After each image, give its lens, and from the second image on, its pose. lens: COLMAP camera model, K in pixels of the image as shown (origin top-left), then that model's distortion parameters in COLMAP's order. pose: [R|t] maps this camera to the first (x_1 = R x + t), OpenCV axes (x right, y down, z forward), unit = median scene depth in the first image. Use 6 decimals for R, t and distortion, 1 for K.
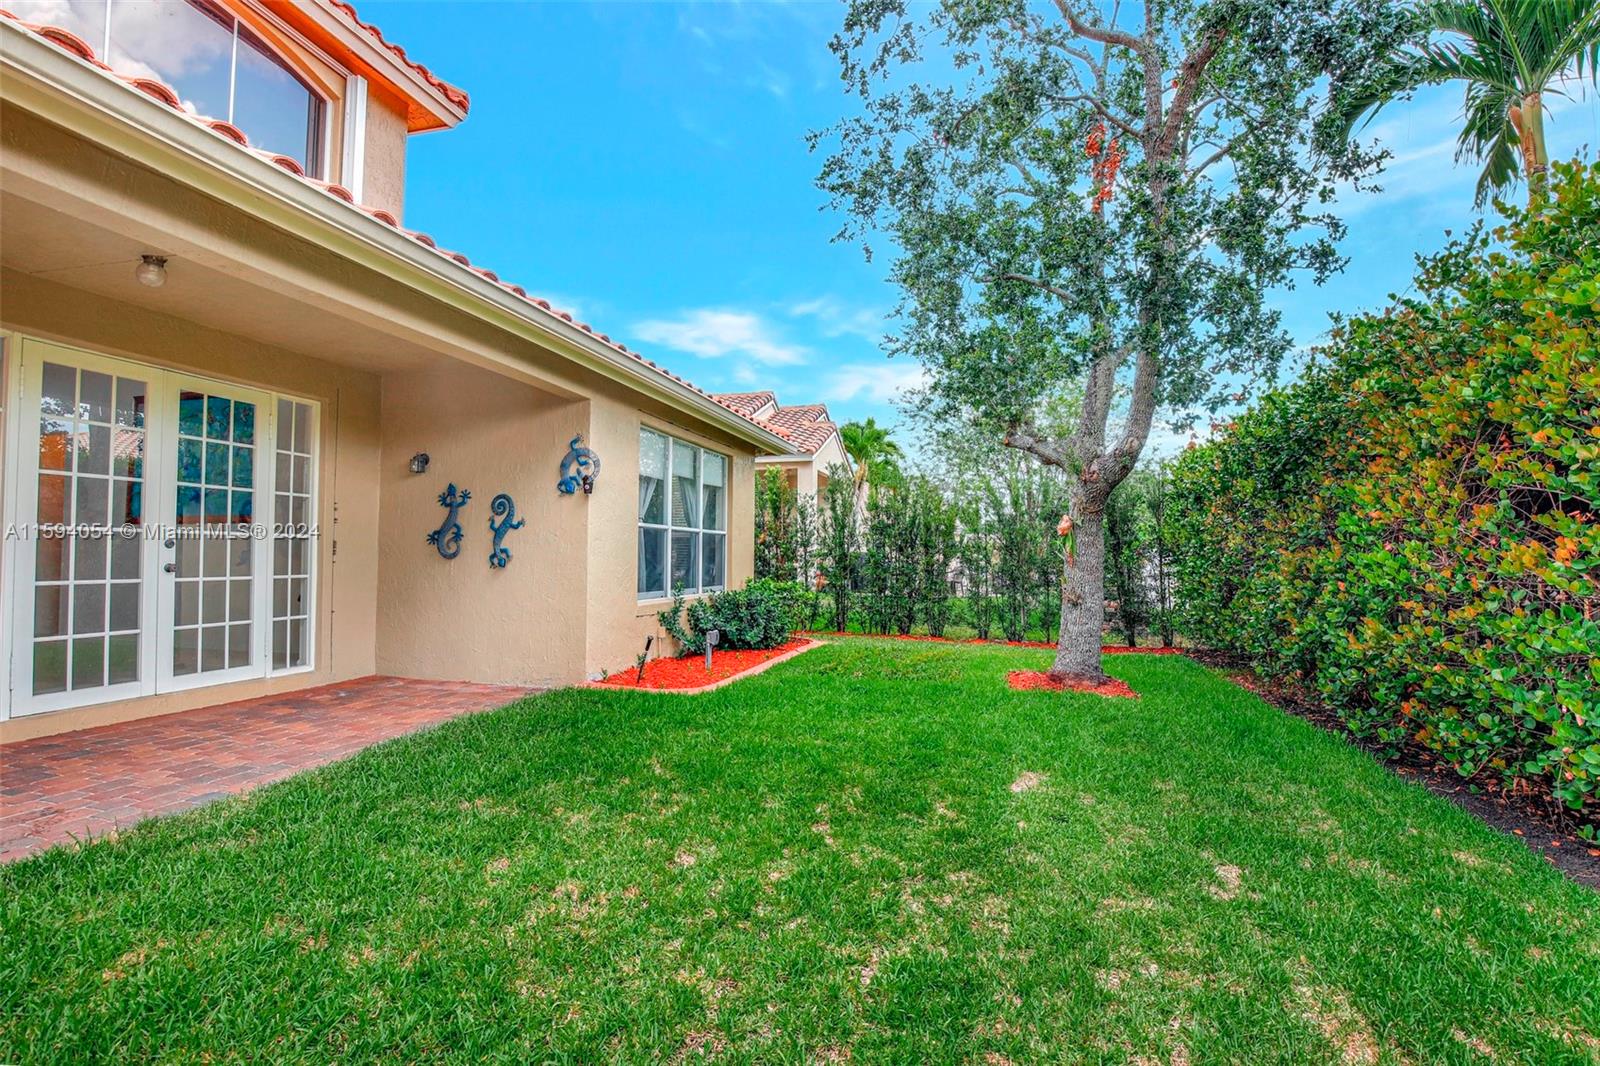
lens RADIAL K [[734.3, 0, 808.6], [0, 734.3, 533.0], [0, 0, 1]] dist [-0.029148, 0.007013]
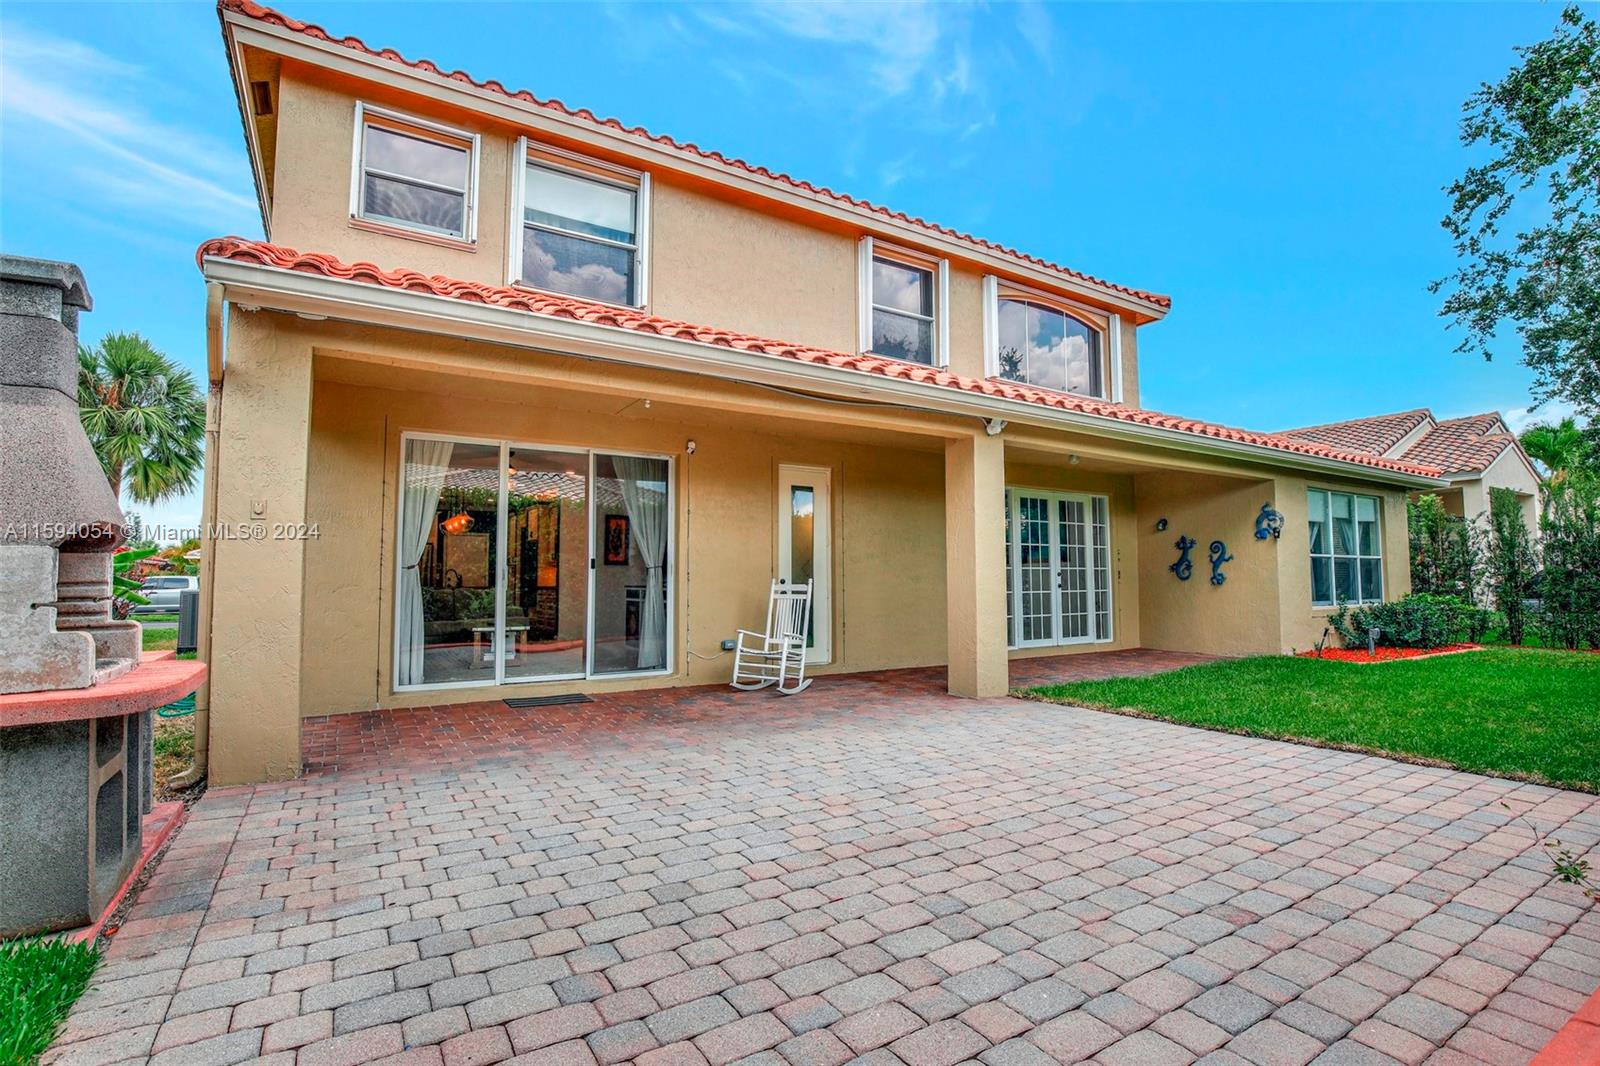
lens RADIAL K [[734.3, 0, 838.2], [0, 734.3, 530.2], [0, 0, 1]] dist [-0.029148, 0.007013]
pose [[0.728397, -0.057295, -0.682756, 0.079183], [0.032764, 0.998270, -0.048818, -0.021629], [0.684372, 0.013189, 0.729014, -0.720900]]
